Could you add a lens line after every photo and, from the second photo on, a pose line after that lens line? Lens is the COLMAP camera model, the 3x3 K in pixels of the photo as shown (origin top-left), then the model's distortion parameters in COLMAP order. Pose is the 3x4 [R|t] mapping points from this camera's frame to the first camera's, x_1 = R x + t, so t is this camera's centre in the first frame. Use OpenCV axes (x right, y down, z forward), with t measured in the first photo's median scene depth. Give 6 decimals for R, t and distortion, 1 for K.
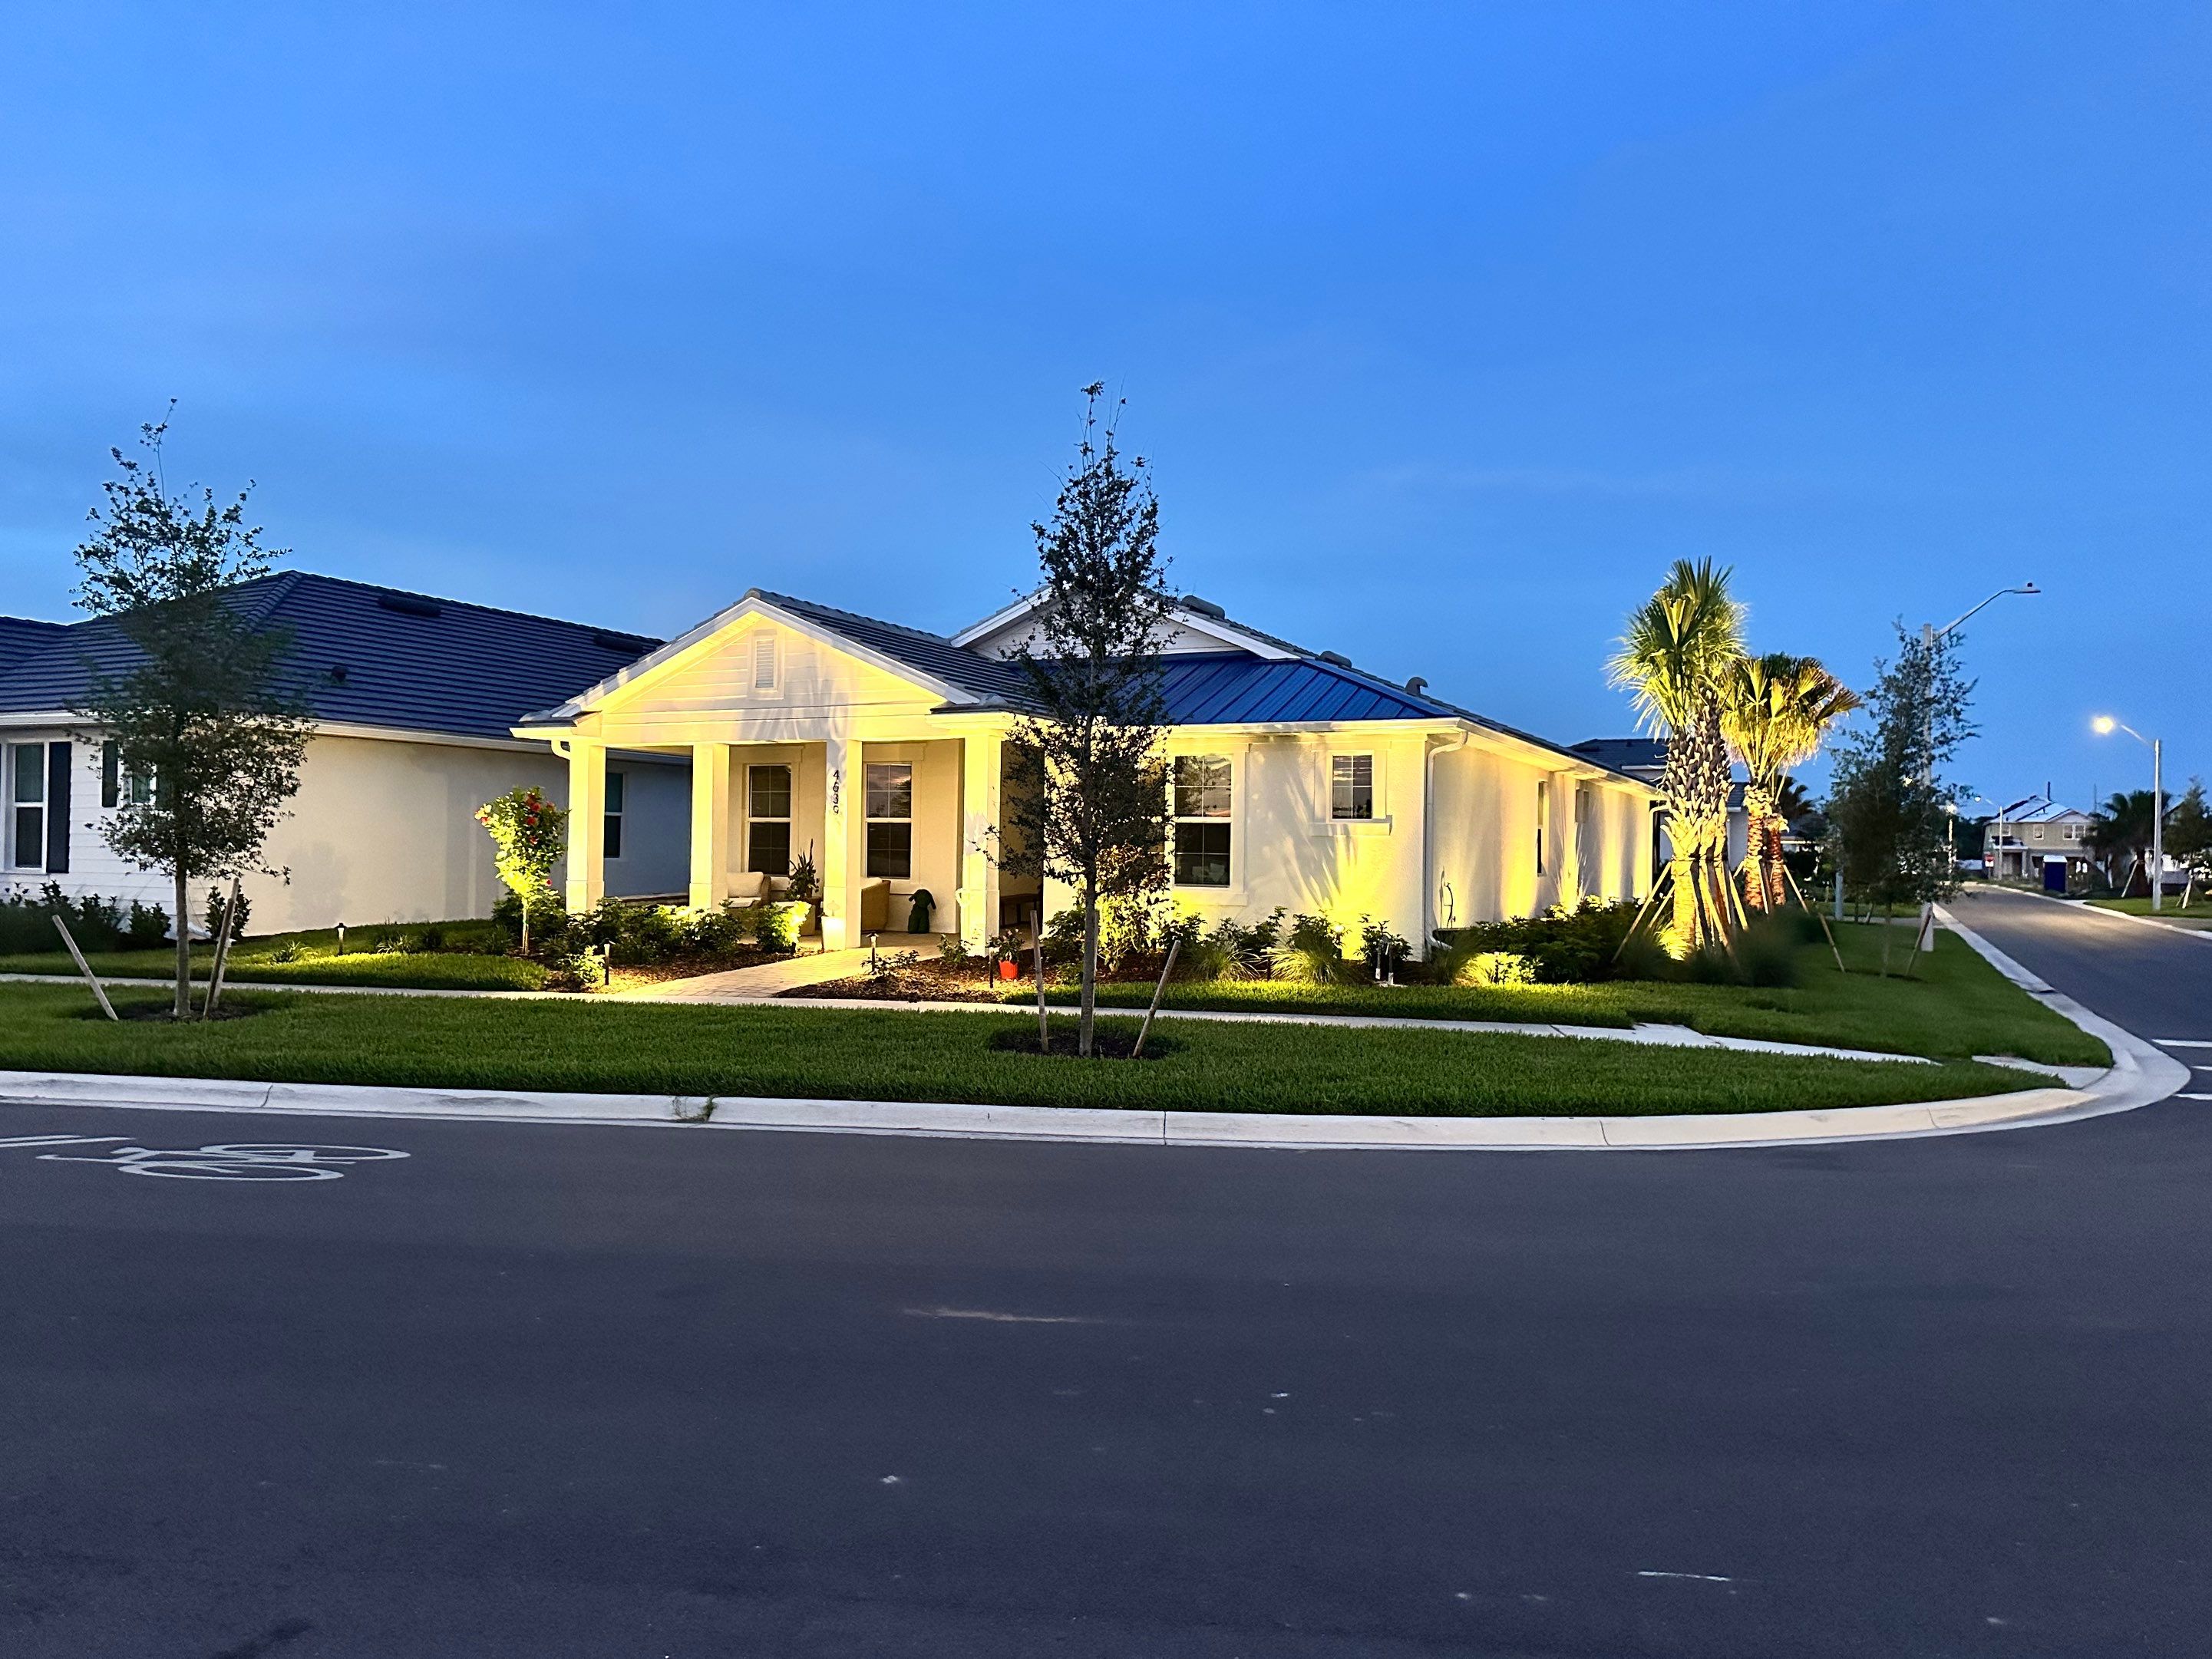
lens RADIAL K [[1618.2, 0, 1106.0], [0, 1618.2, 829.5], [0, 0, 1]] dist [0.137861, -0.357223]
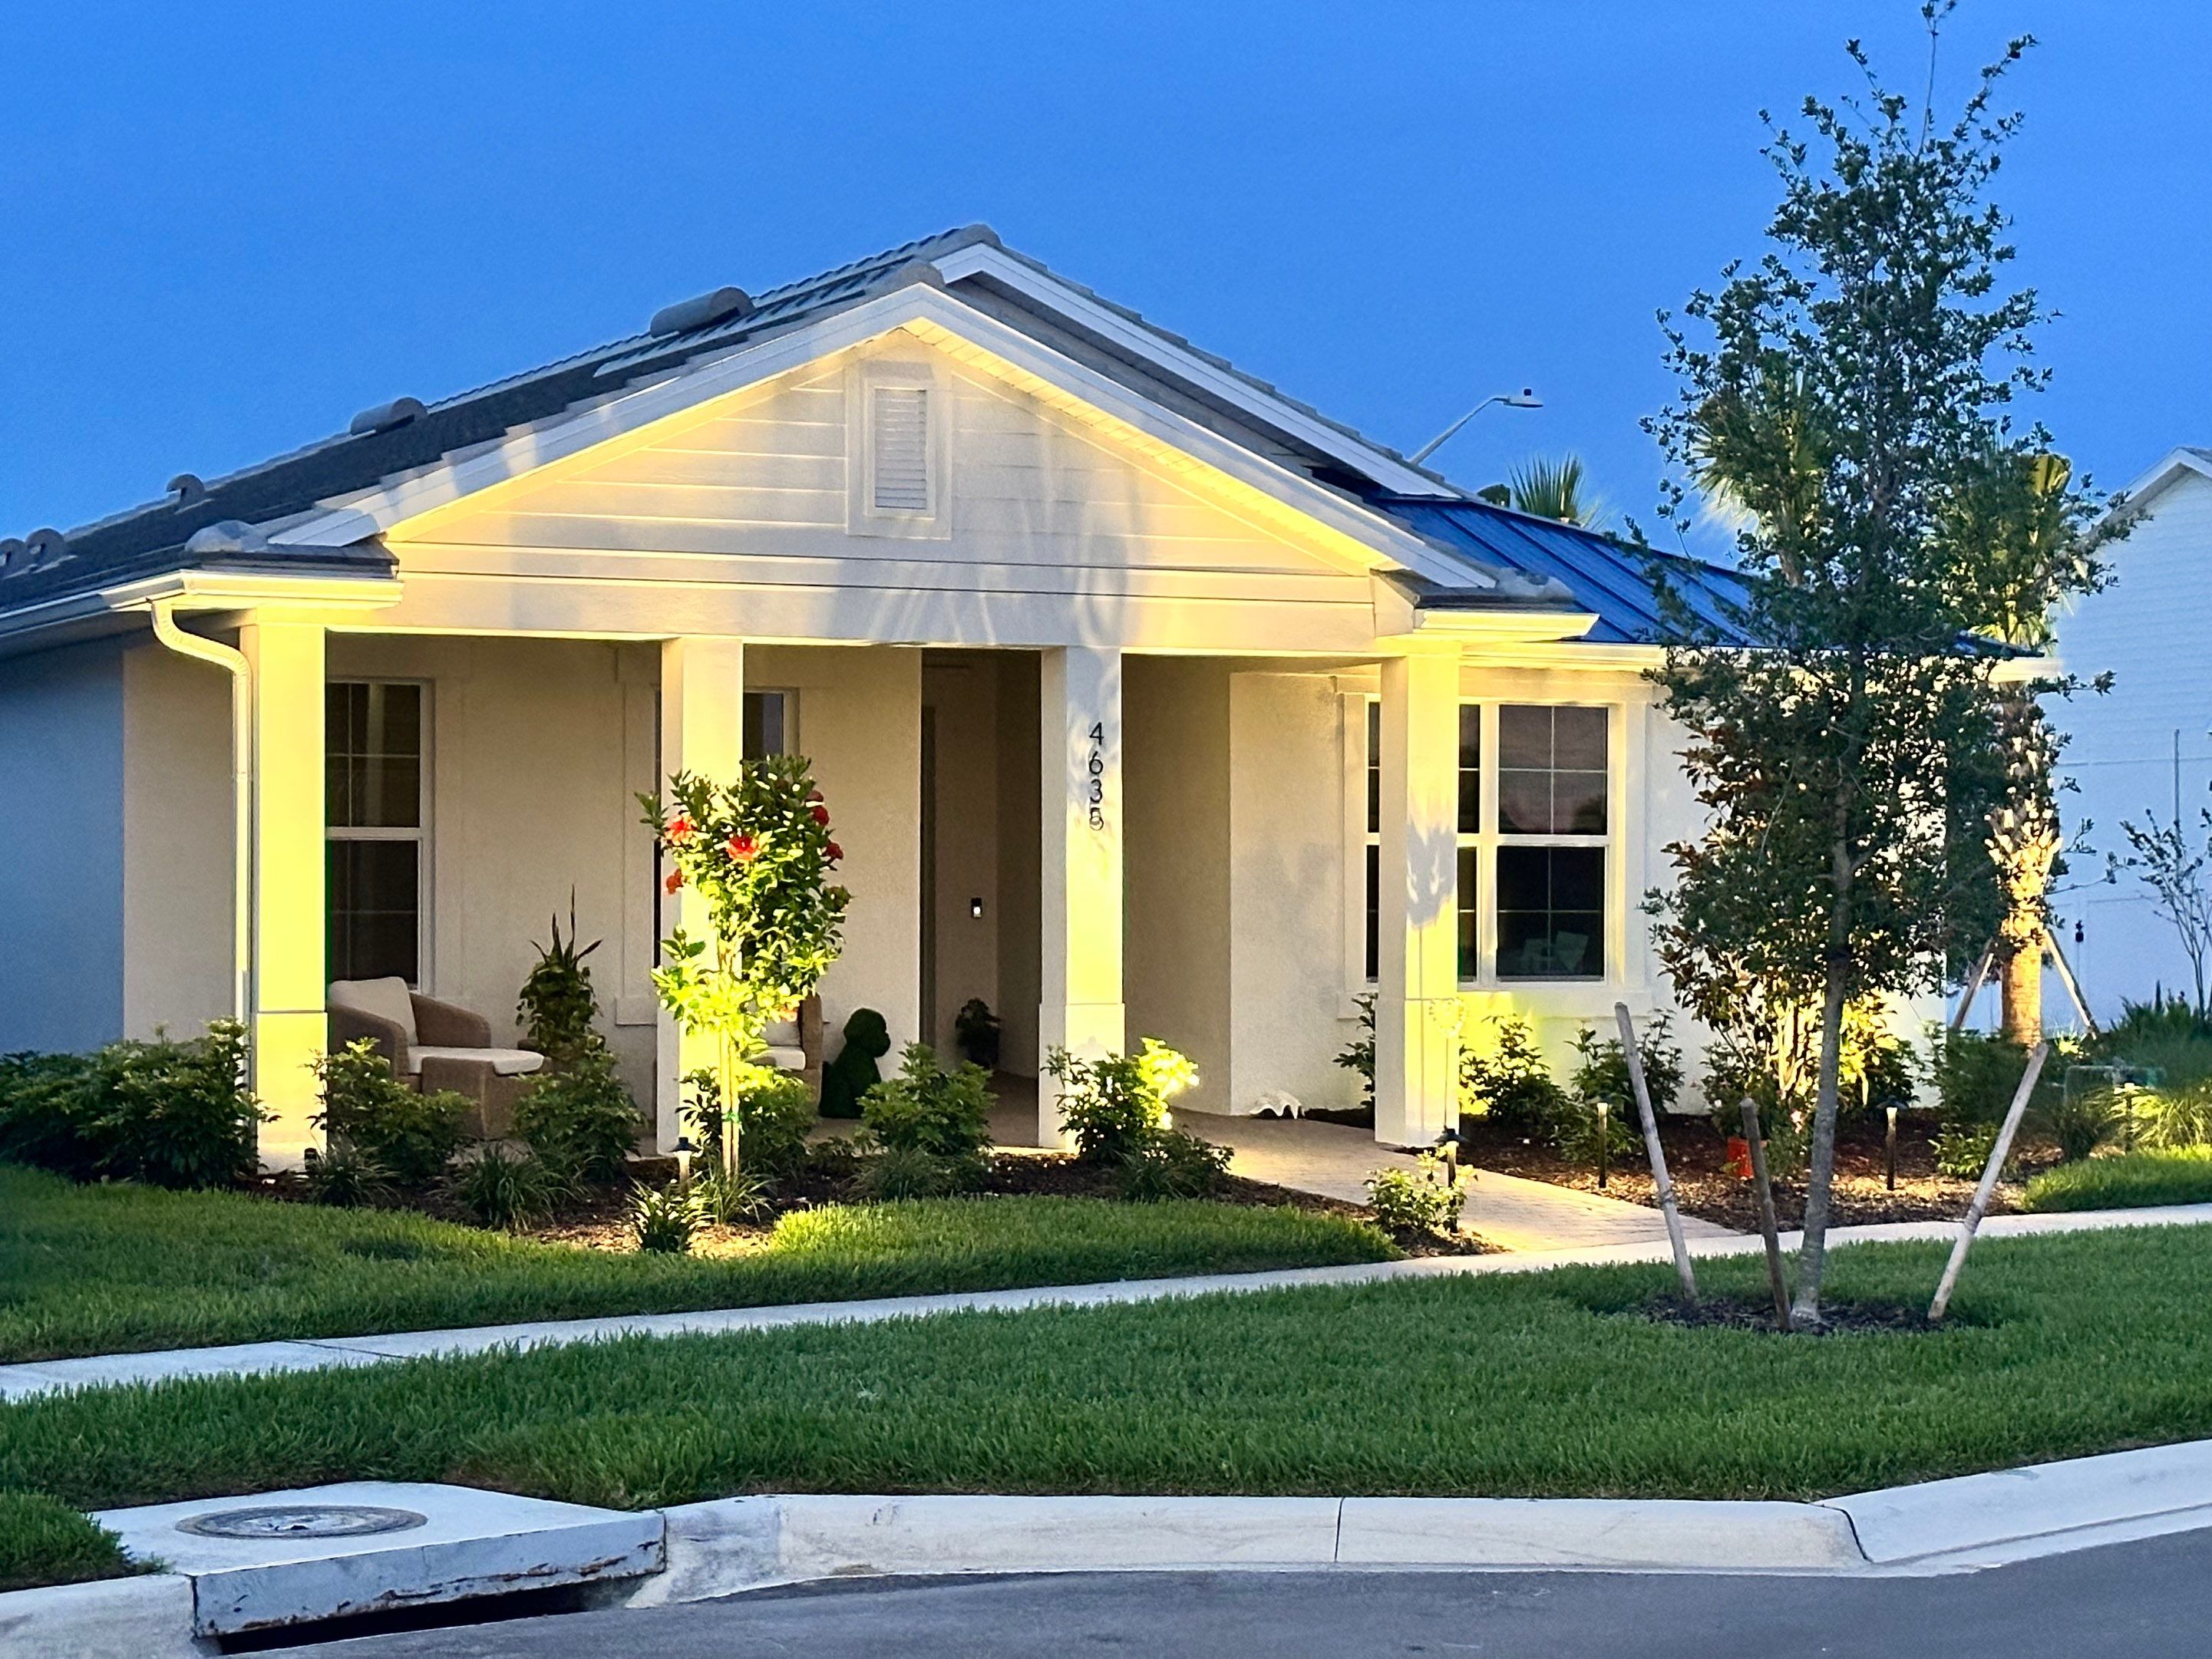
lens RADIAL K [[4559.8, 0, 1106.0], [0, 4559.8, 829.5], [0, 0, 1]] dist [0.137636, 0.069508]
pose [[0.616803, 0.001782, 0.787116, -1.005618], [-0.000222, 0.999998, -0.002090, -0.005783], [-0.787118, 0.001114, 0.616802, 0.256805]]
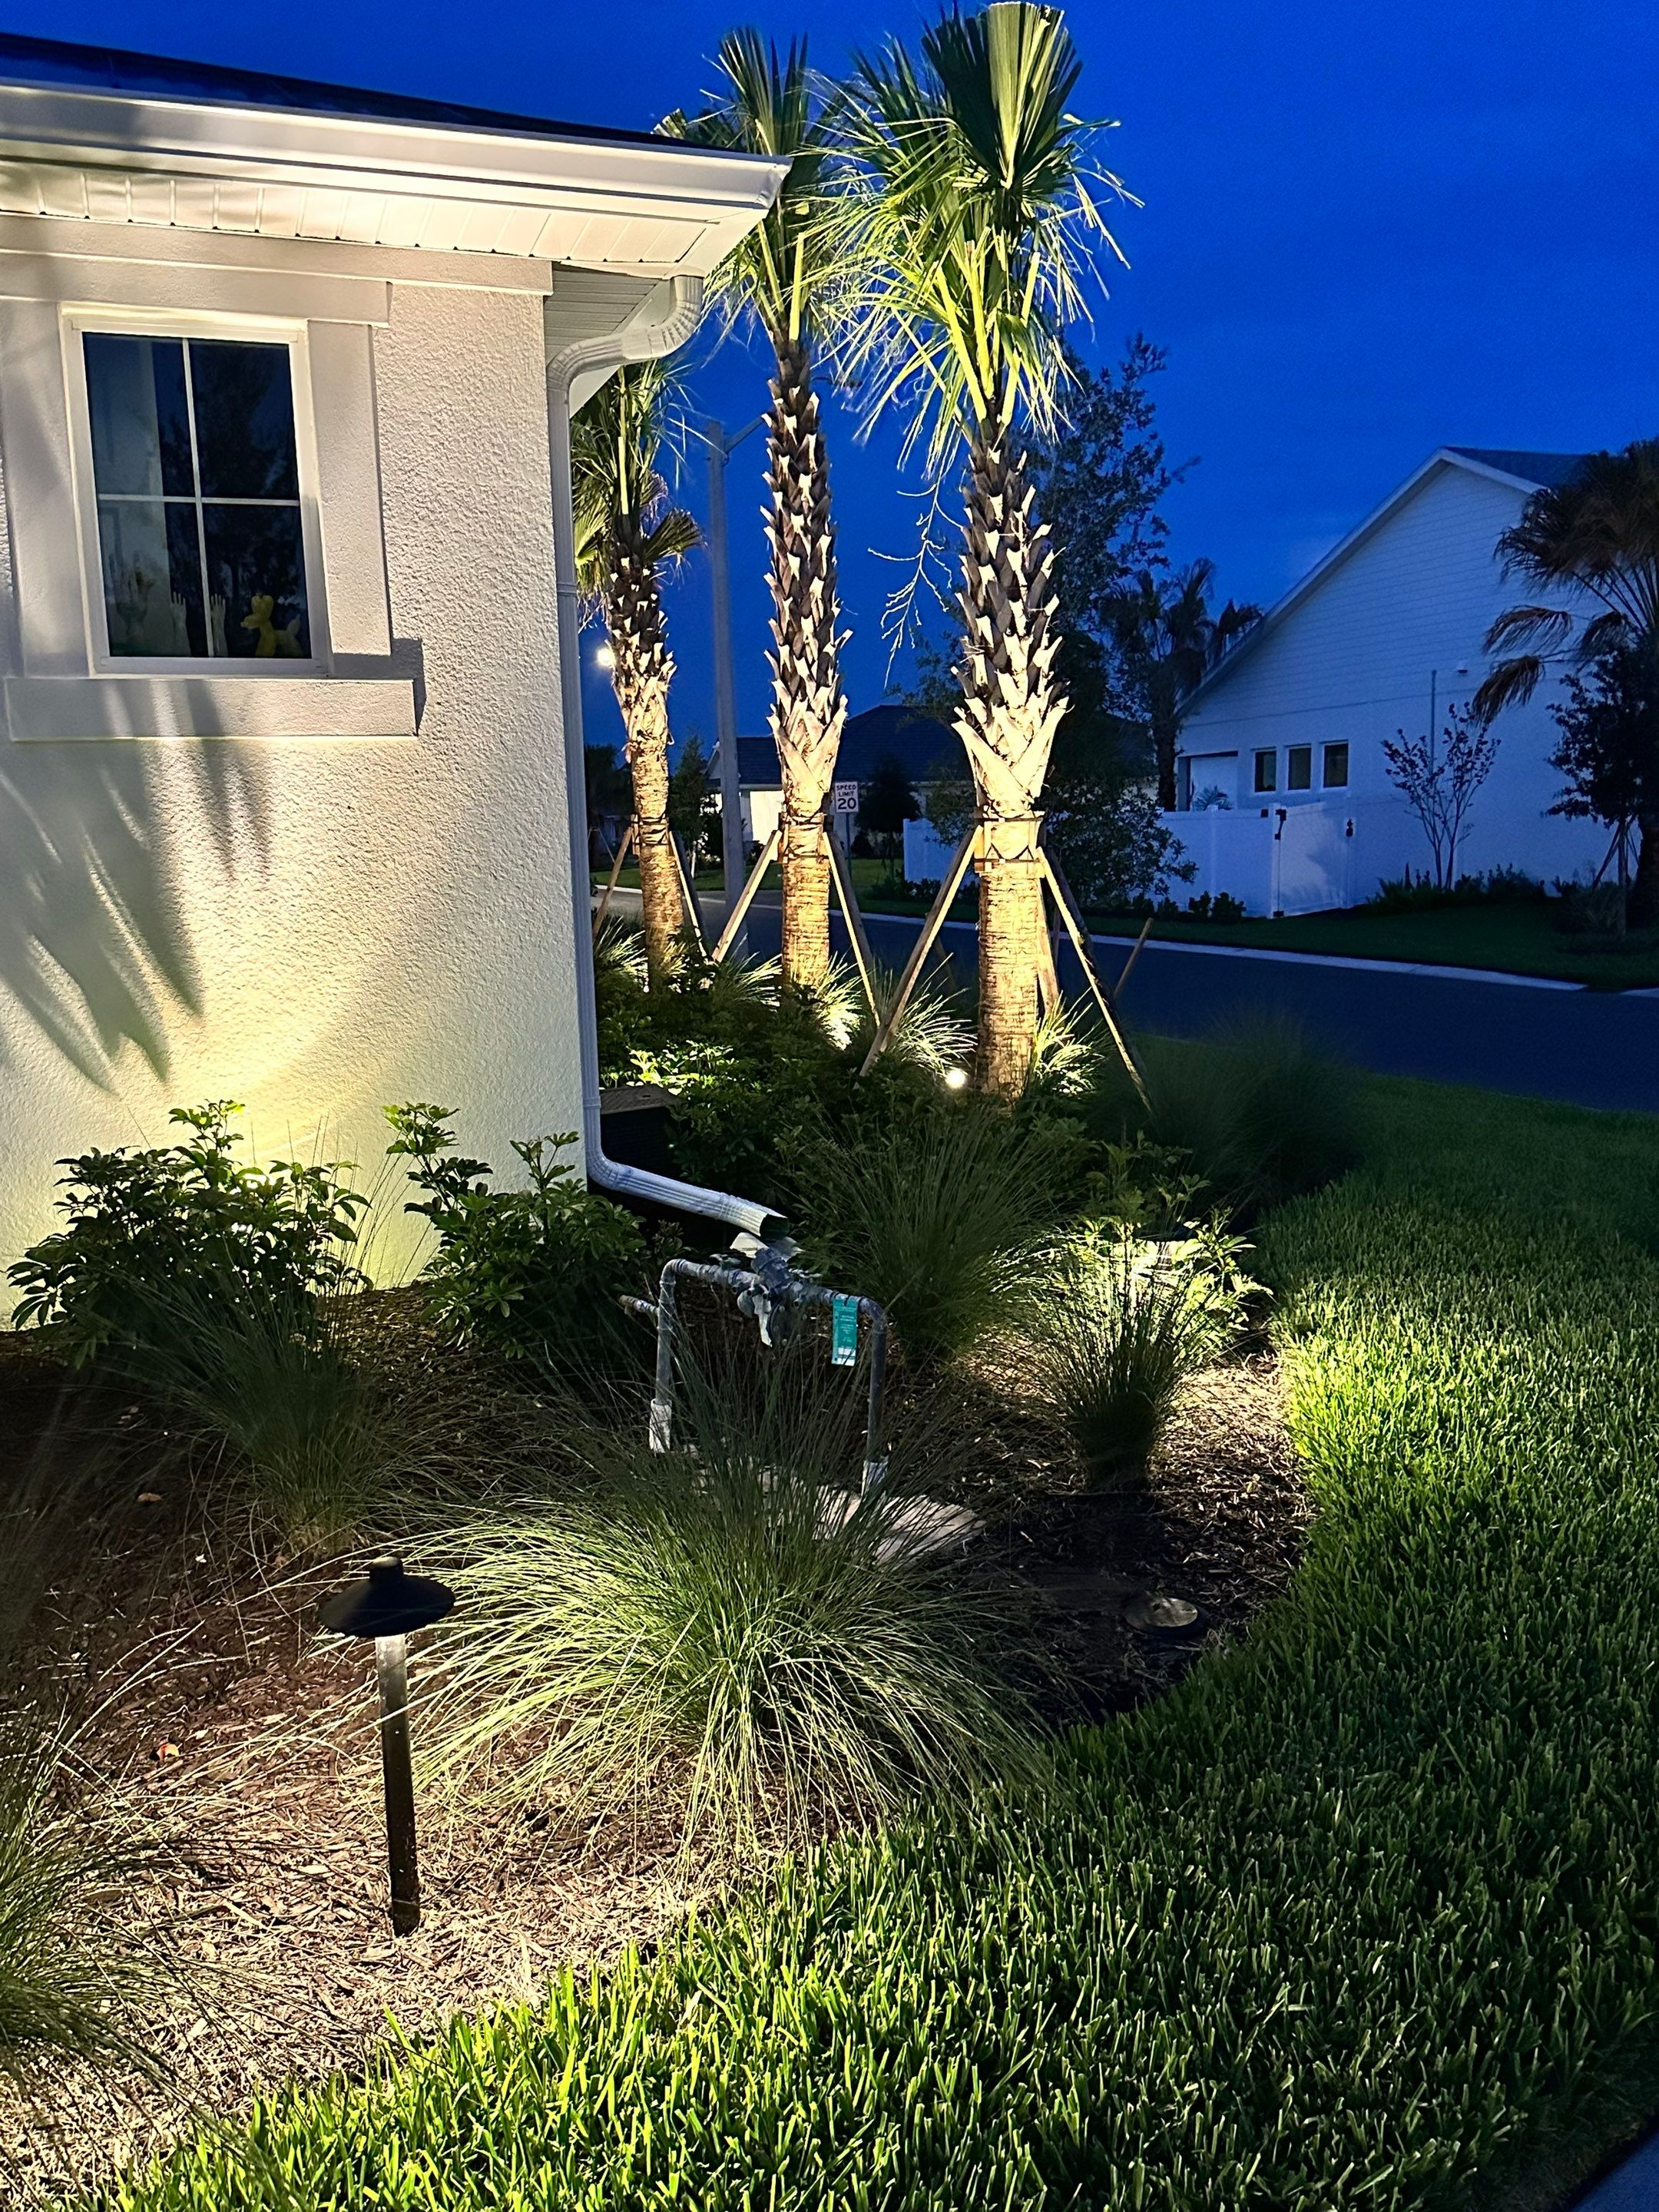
lens RADIAL K [[1872.4, 0, 829.5], [0, 1872.4, 1106.0], [0, 0, 1]] dist [0.037217, -0.000702]
pose [[0.698113, -0.136232, 0.702908, 0.023184], [0.030219, 0.986463, 0.161176, 0.012454], [-0.715350, -0.091278, 0.692779, 0.683700]]
